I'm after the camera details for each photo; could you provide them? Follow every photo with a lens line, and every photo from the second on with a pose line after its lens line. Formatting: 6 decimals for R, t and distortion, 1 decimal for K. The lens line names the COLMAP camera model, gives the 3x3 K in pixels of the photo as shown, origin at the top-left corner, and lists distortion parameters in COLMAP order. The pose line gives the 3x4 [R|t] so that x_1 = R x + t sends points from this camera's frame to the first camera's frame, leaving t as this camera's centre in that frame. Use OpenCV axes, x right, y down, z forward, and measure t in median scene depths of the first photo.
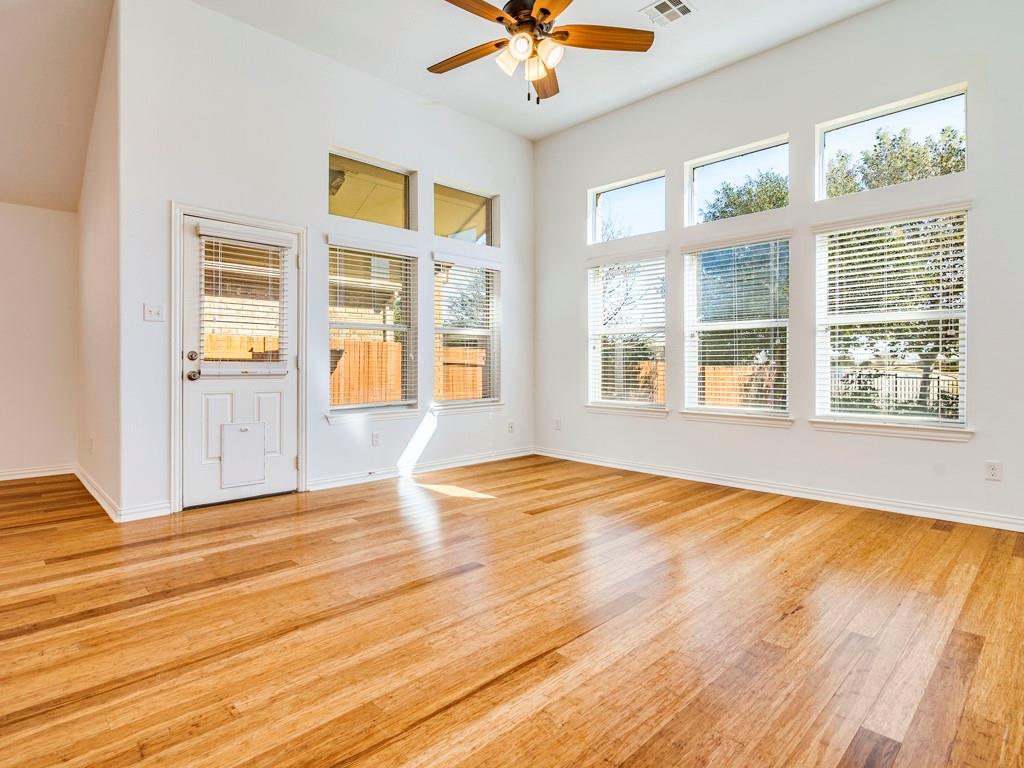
lens RADIAL K [[542.5, 0, 507.1], [0, 542.5, 361.0], [0, 0, 1]] dist [-0.006319, 0.002082]
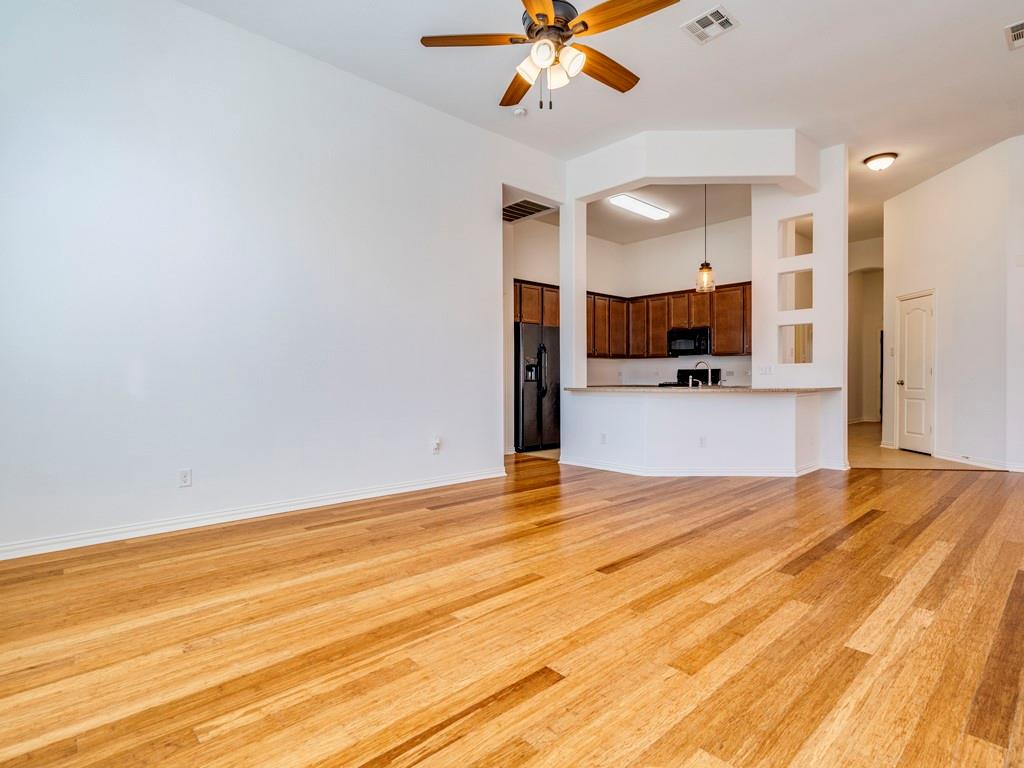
lens RADIAL K [[526.1, 0, 508.9], [0, 526.1, 385.9], [0, 0, 1]] dist [-0.007547, 0.001594]
pose [[-0.999050, 0.003393, 0.043450, 0.097005], [0.003839, 0.999941, 0.010189, 0.012097], [-0.043413, 0.010346, -0.999004, 2.474578]]
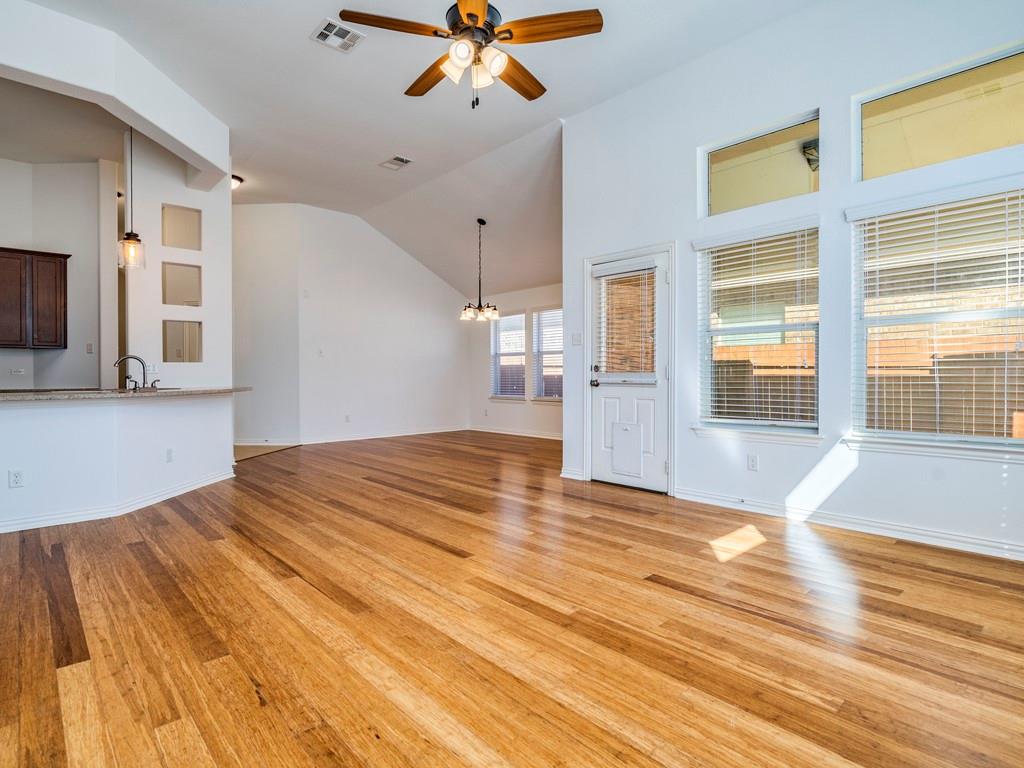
lens RADIAL K [[542.5, 0, 512.2], [0, 542.5, 375.7], [0, 0, 1]] dist [-0.006319, 0.002082]
pose [[-0.027593, 0.003228, -0.999614, 1.295666], [0.009453, 0.999951, 0.002969, 0.004454], [0.999575, -0.009367, -0.027622, 1.387315]]
